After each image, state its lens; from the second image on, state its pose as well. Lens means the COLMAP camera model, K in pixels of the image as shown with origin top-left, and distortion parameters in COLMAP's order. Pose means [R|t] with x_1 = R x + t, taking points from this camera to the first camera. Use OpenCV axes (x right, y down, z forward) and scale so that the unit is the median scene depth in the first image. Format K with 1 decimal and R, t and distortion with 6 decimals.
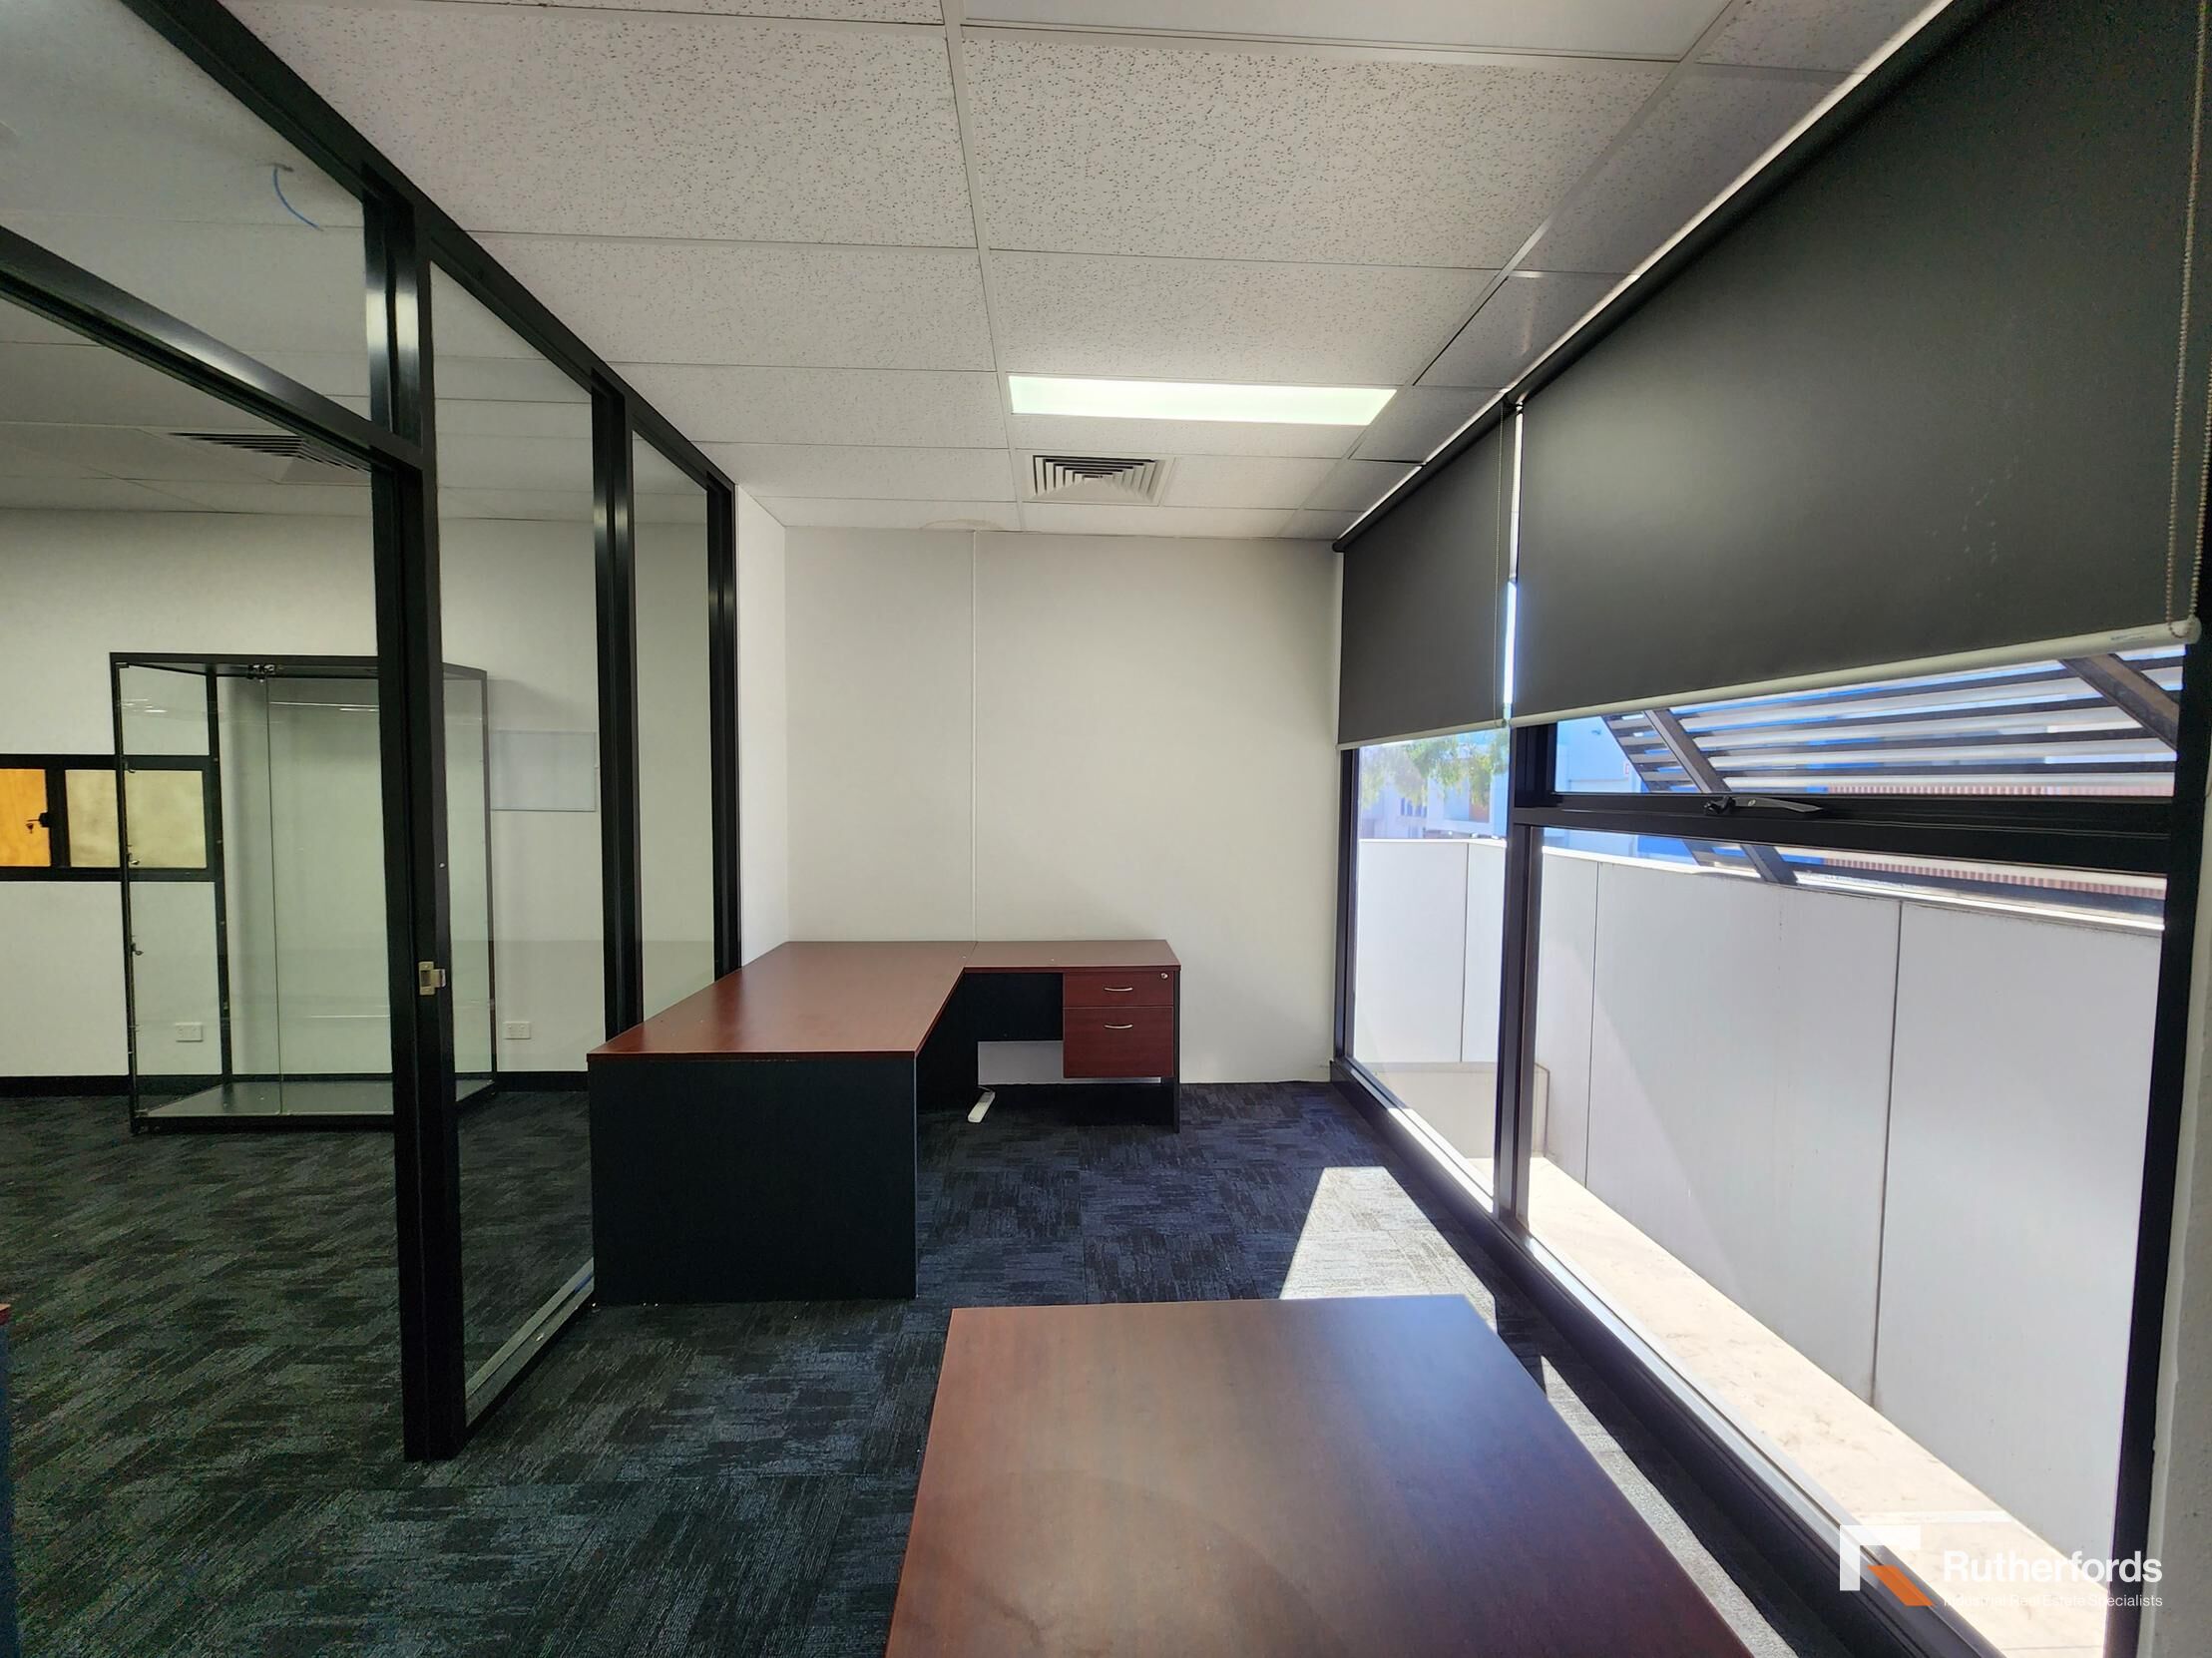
lens RADIAL K [[906.9, 0, 1112.0], [0, 906.9, 829.2], [0, 0, 1]] dist [-0.001968, 0.001018]
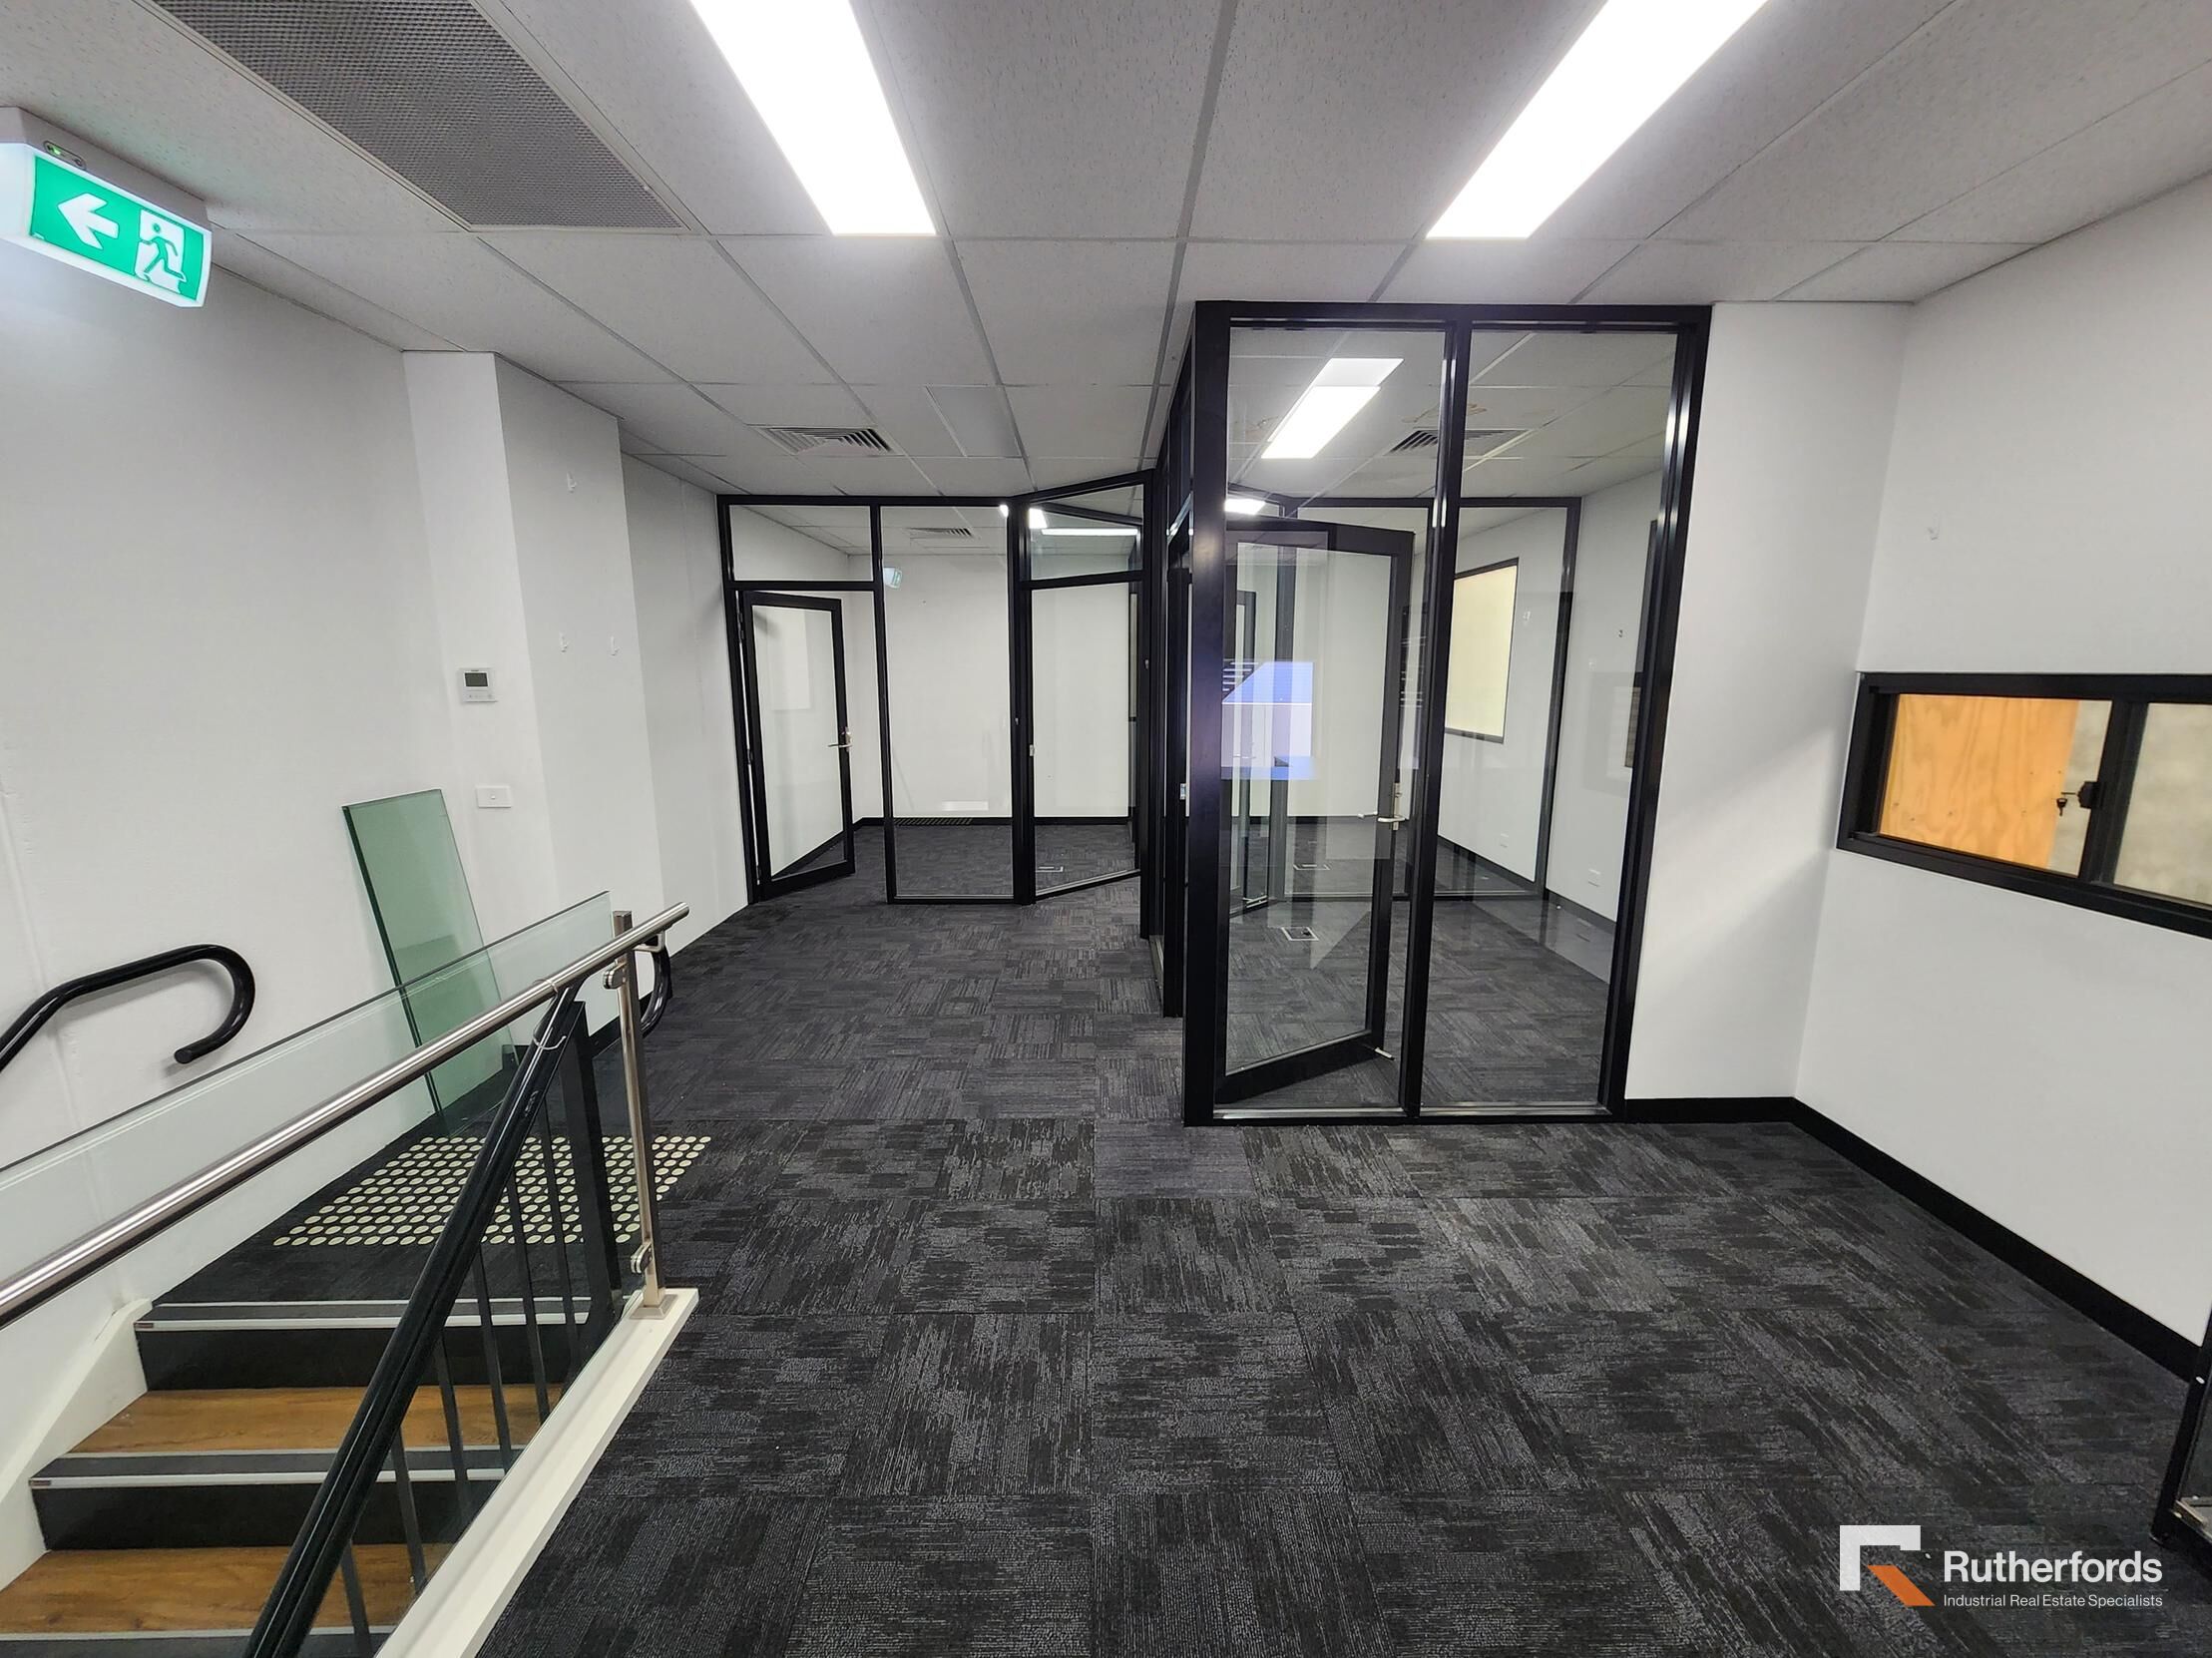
lens RADIAL K [[906.9, 0, 1107.0], [0, 906.9, 841.8], [0, 0, 1]] dist [-0.001968, 0.001018]
pose [[-0.048957, 0.183960, -0.981714, -0.814036], [-0.051232, 0.981136, 0.186406, -0.072734], [0.997486, 0.059421, -0.038609, 0.577994]]
